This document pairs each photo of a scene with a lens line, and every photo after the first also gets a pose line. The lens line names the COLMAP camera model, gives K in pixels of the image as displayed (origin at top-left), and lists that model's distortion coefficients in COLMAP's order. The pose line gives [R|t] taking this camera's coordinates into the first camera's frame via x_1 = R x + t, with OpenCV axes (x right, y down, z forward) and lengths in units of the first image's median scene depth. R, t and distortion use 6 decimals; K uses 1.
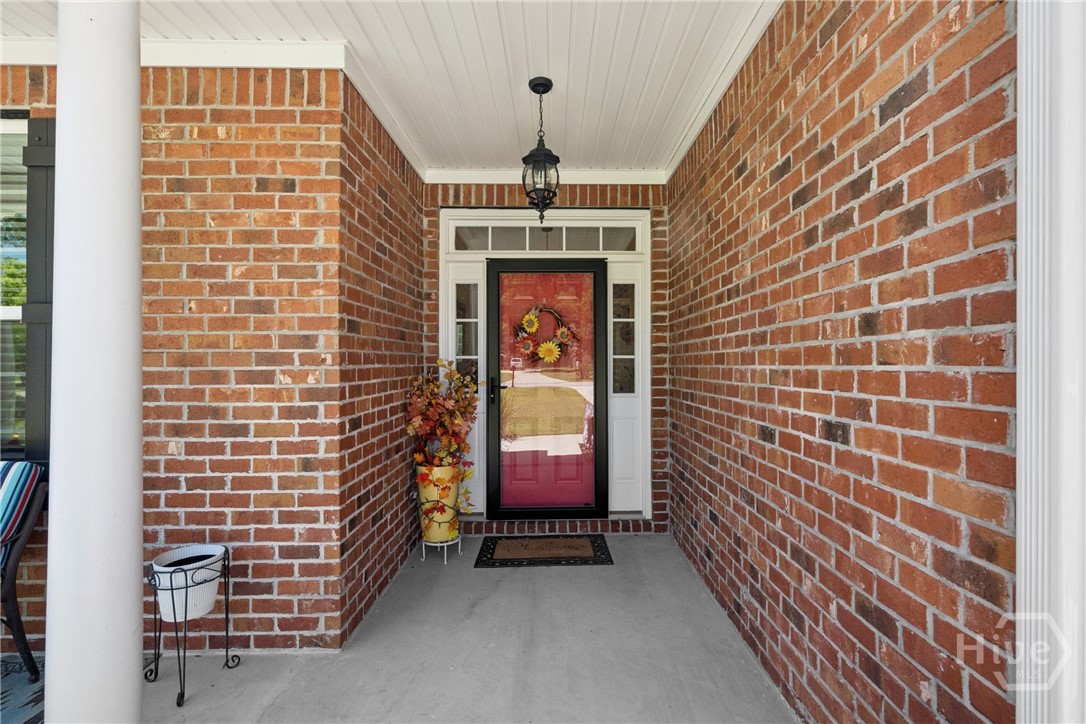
lens RADIAL K [[517.2, 0, 544.8], [0, 517.2, 360.1], [0, 0, 1]] dist [-0.001386, 0.000277]
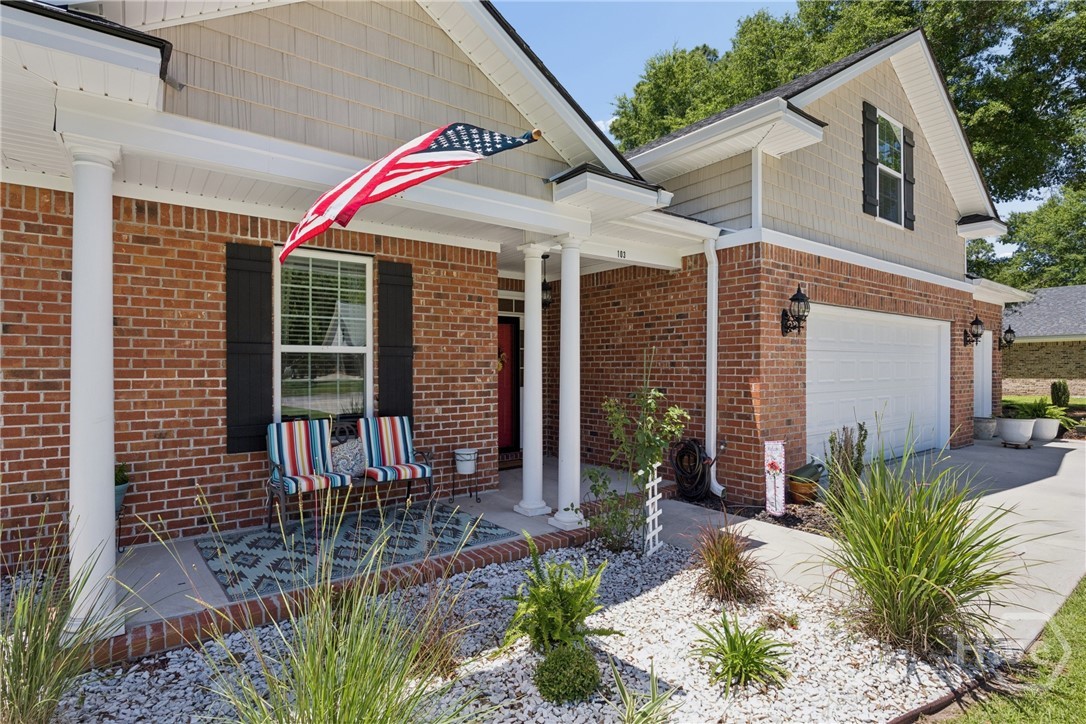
lens RADIAL K [[558.1, 0, 542.5], [0, 558.1, 365.2], [0, 0, 1]] dist [0.000329, -0.000005]
pose [[0.809506, 0.002798, 0.587106, -1.787665], [-0.006569, 0.999969, 0.004292, -0.045269], [-0.587075, -0.007331, 0.809499, -1.271849]]
